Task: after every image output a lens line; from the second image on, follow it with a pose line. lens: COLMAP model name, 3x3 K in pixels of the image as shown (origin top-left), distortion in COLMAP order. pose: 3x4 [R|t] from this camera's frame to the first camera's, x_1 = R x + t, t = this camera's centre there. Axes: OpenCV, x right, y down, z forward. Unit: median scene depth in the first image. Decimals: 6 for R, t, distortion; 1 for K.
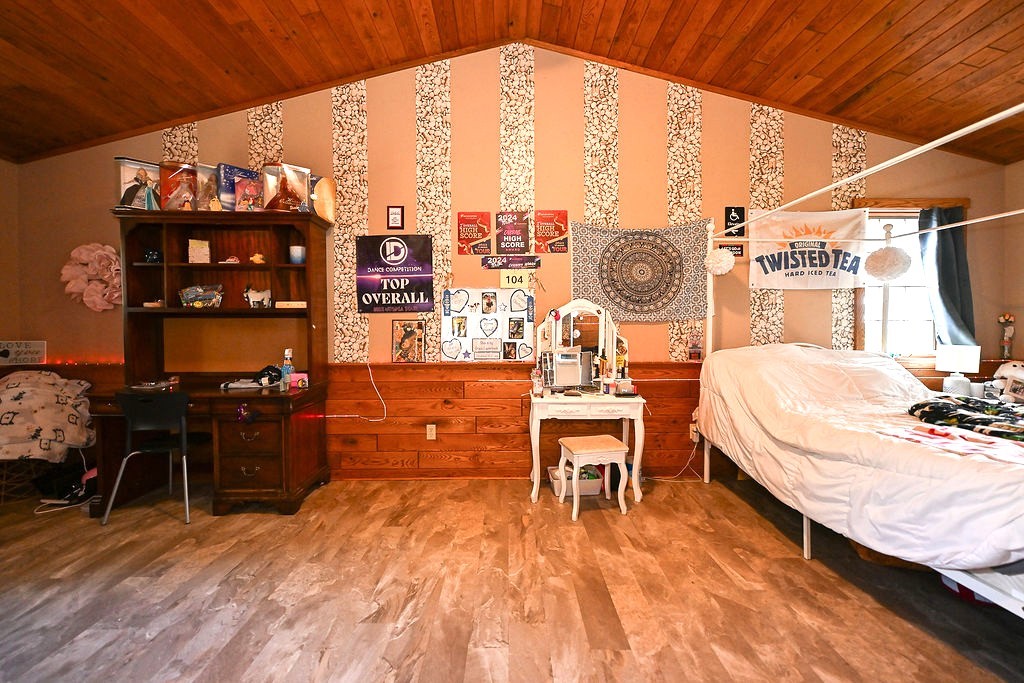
lens RADIAL K [[414.0, 0, 513.3], [0, 414.0, 334.0], [0, 0, 1]] dist [-0.001817, -0.000172]
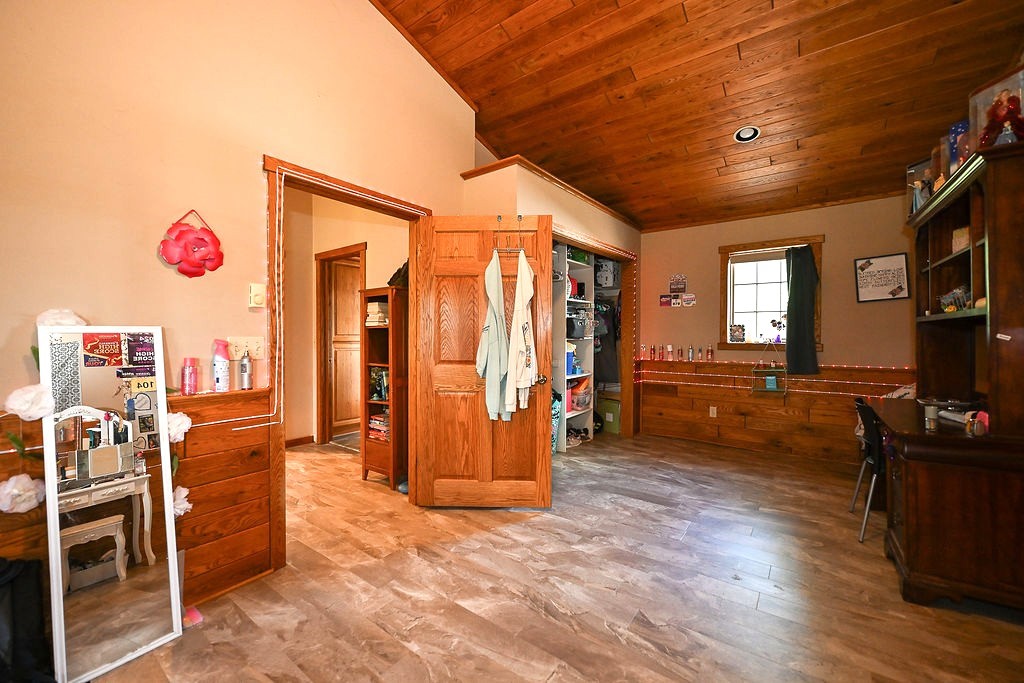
lens RADIAL K [[414.0, 0, 511.9], [0, 414.0, 342.1], [0, 0, 1]] dist [-0.001817, -0.000172]
pose [[-0.597715, 0.017730, -0.801512, 0.391823], [-0.006441, 0.999617, 0.026916, -0.023966], [0.801683, 0.021250, -0.597372, 0.767331]]
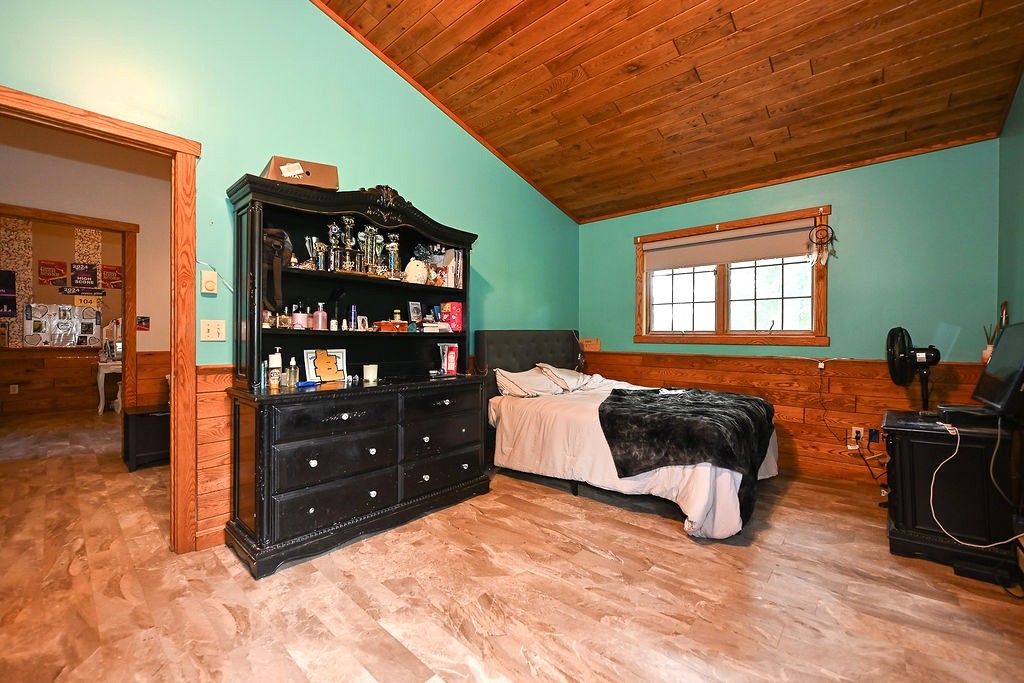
lens RADIAL K [[414.0, 0, 512.2], [0, 414.0, 340.1], [0, 0, 1]] dist [-0.001817, -0.000172]
pose [[0.666294, 0.003959, 0.745679, -0.107497], [-0.005221, 0.999986, -0.000644, 0.030376], [-0.745671, -0.003464, 0.666305, -1.695736]]
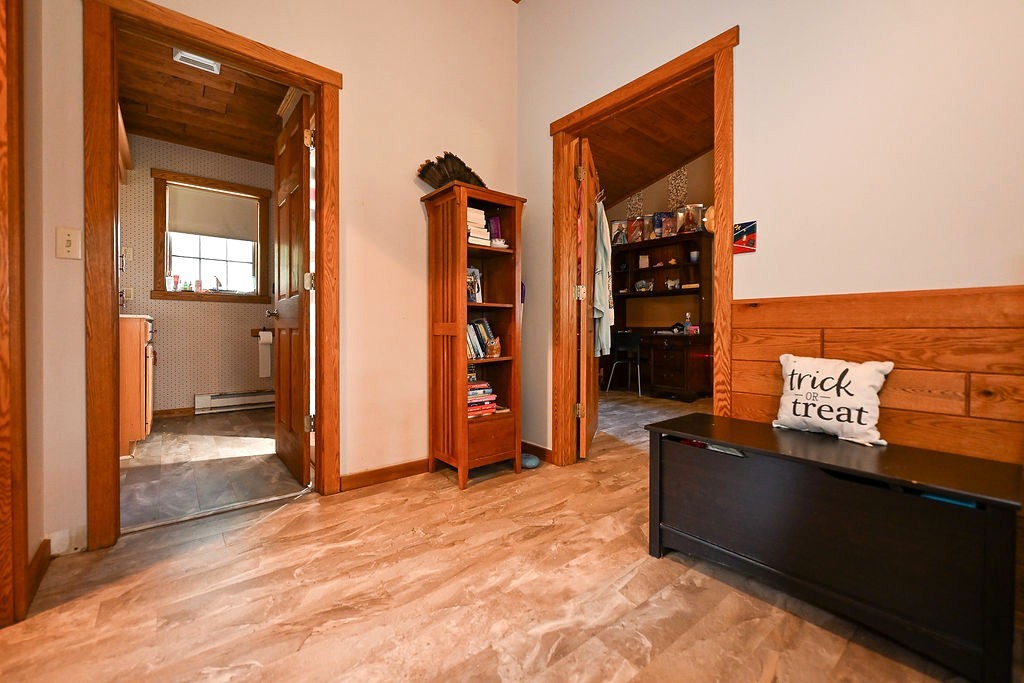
lens RADIAL K [[414.0, 0, 516.3], [0, 414.0, 338.2], [0, 0, 1]] dist [-0.001817, -0.000172]
pose [[0.630171, 0.020883, -0.776176, 0.334768], [-0.009448, 0.999770, 0.019228, 0.115484], [0.776399, -0.004783, 0.630224, -0.624623]]
